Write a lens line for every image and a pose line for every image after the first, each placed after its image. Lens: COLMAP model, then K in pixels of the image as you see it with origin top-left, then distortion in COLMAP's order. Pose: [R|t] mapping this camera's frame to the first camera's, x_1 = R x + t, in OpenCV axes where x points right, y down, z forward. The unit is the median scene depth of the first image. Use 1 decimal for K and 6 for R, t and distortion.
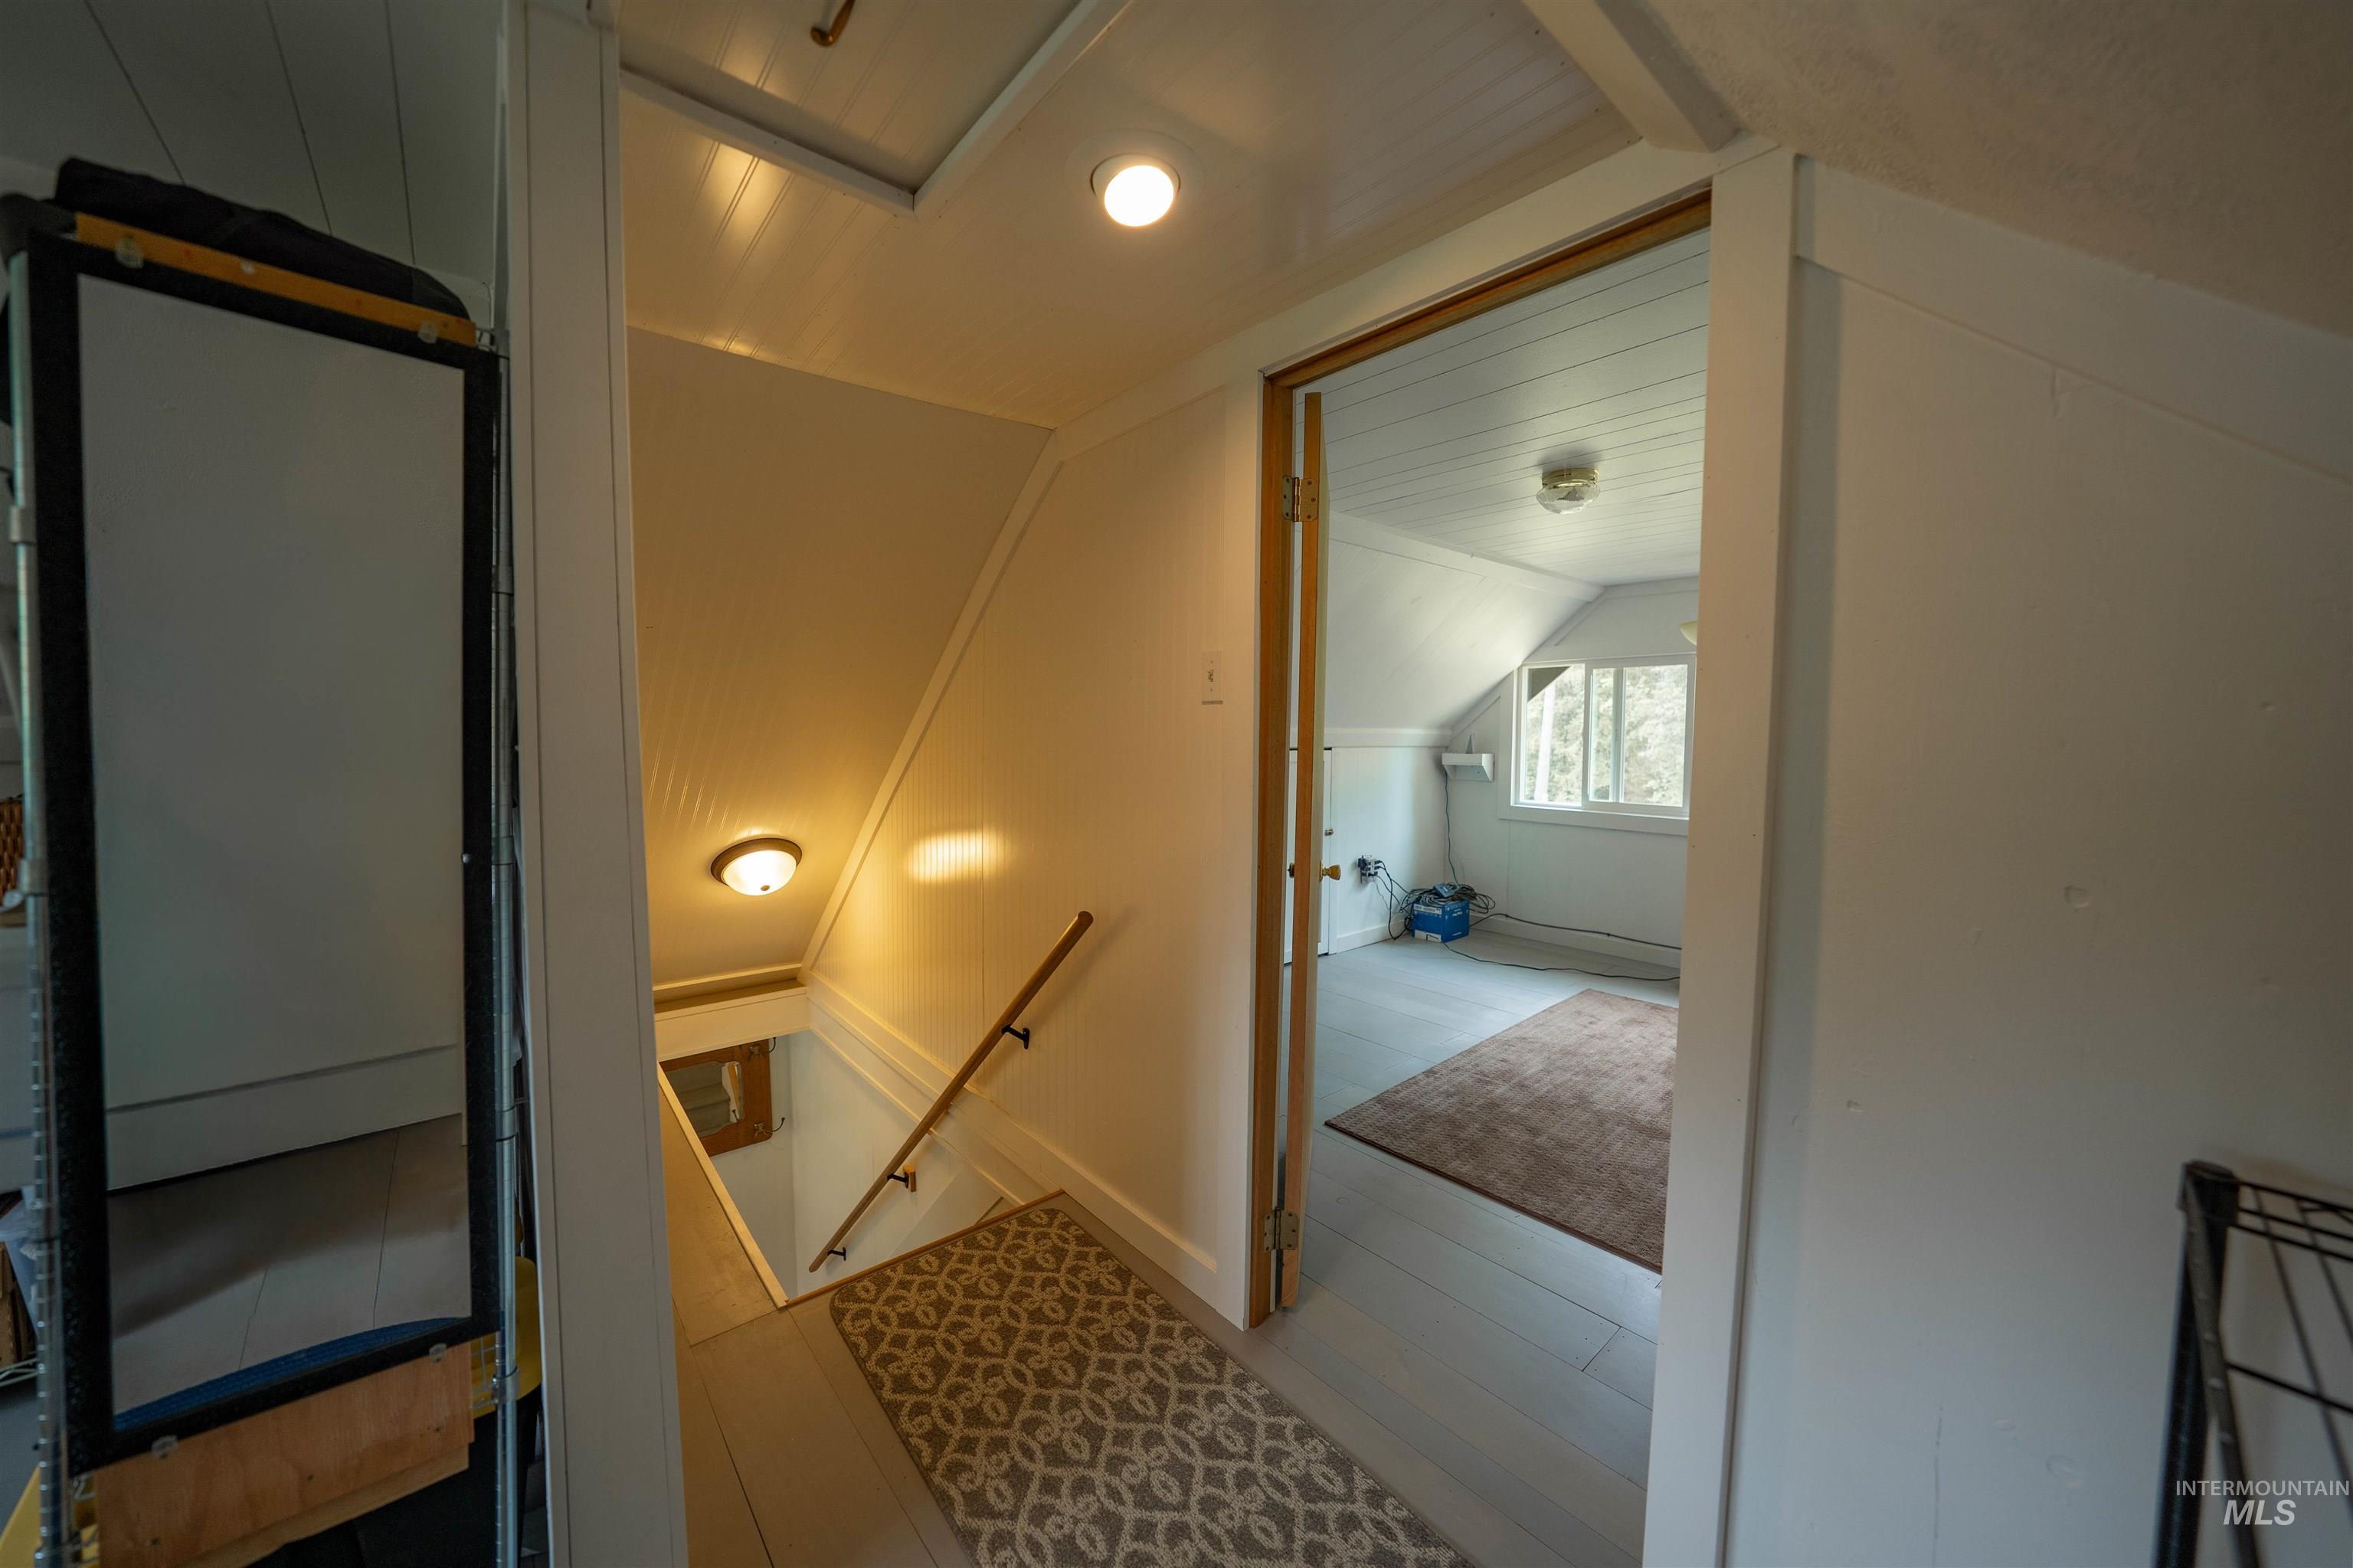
lens RADIAL K [[851.4, 0, 1182.5], [0, 851.4, 778.5], [0, 0, 1]] dist [-0.023934, 0.004357]
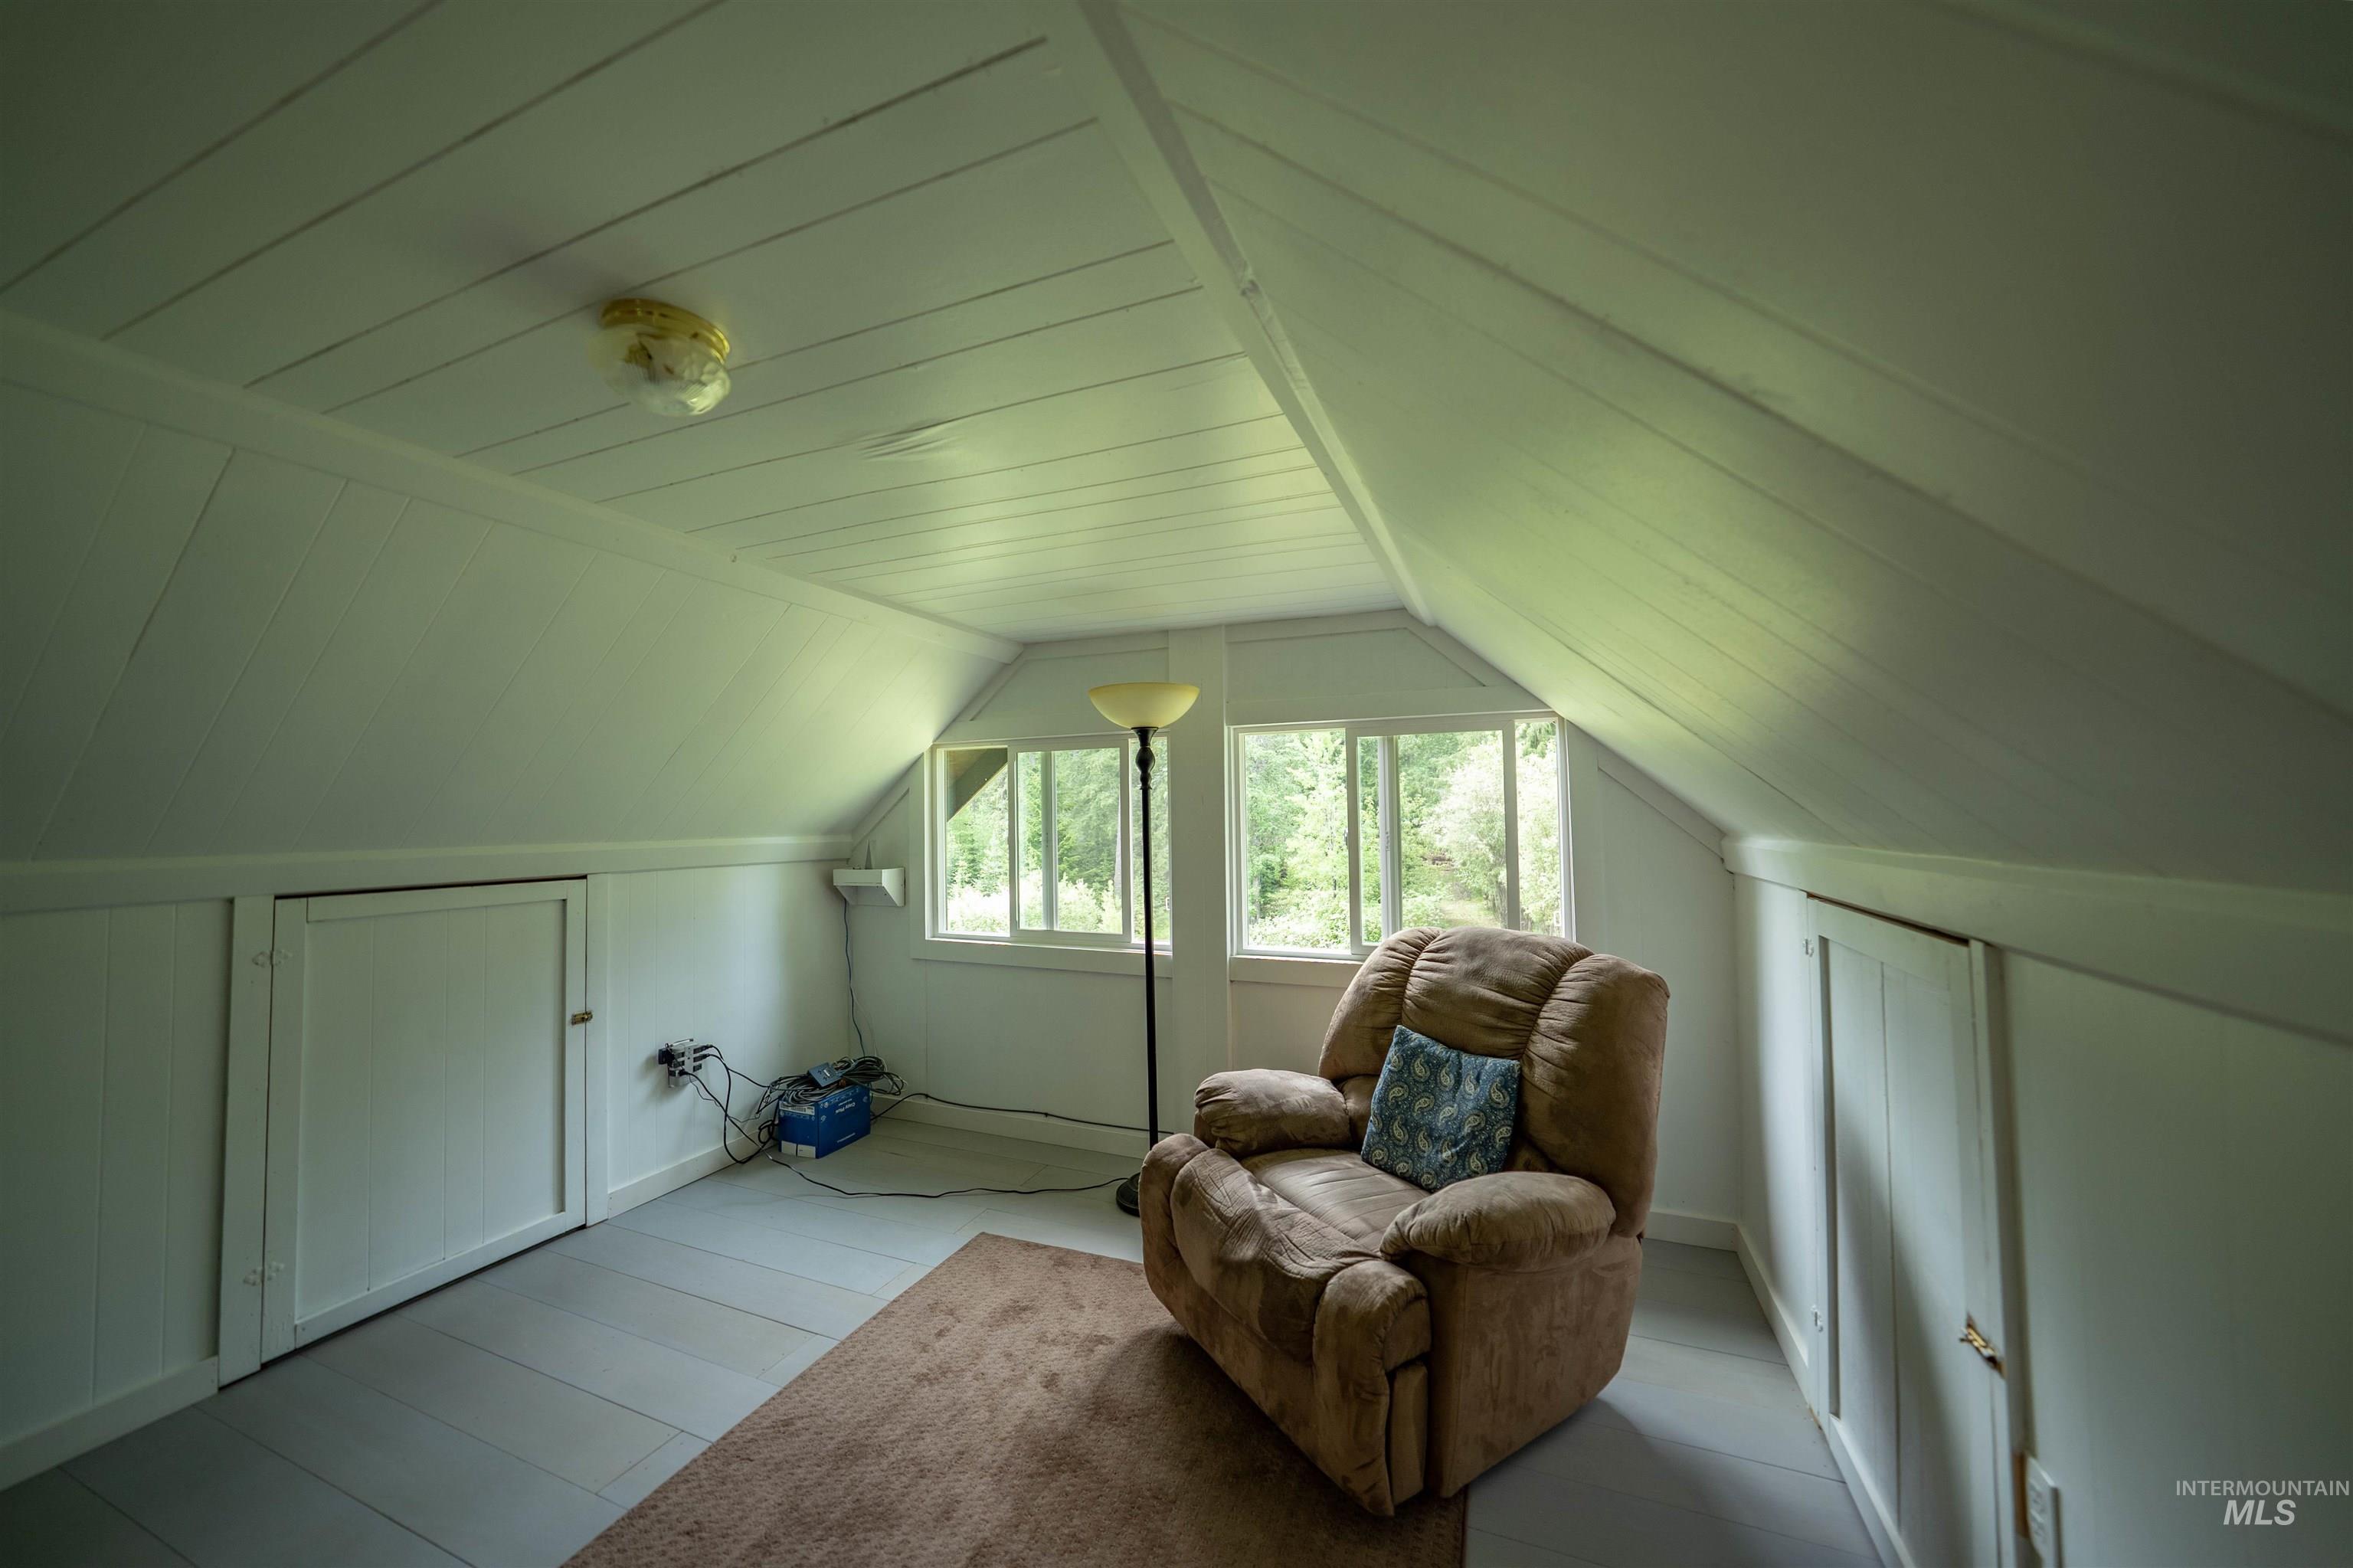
lens RADIAL K [[851.4, 0, 1182.5], [0, 851.4, 778.5], [0, 0, 1]] dist [-0.023934, 0.004357]
pose [[0.893685, 0.004176, 0.448676, 0.262066], [0.044044, 0.994311, -0.096983, -0.025304], [-0.446528, 0.106433, 0.888417, 0.251470]]
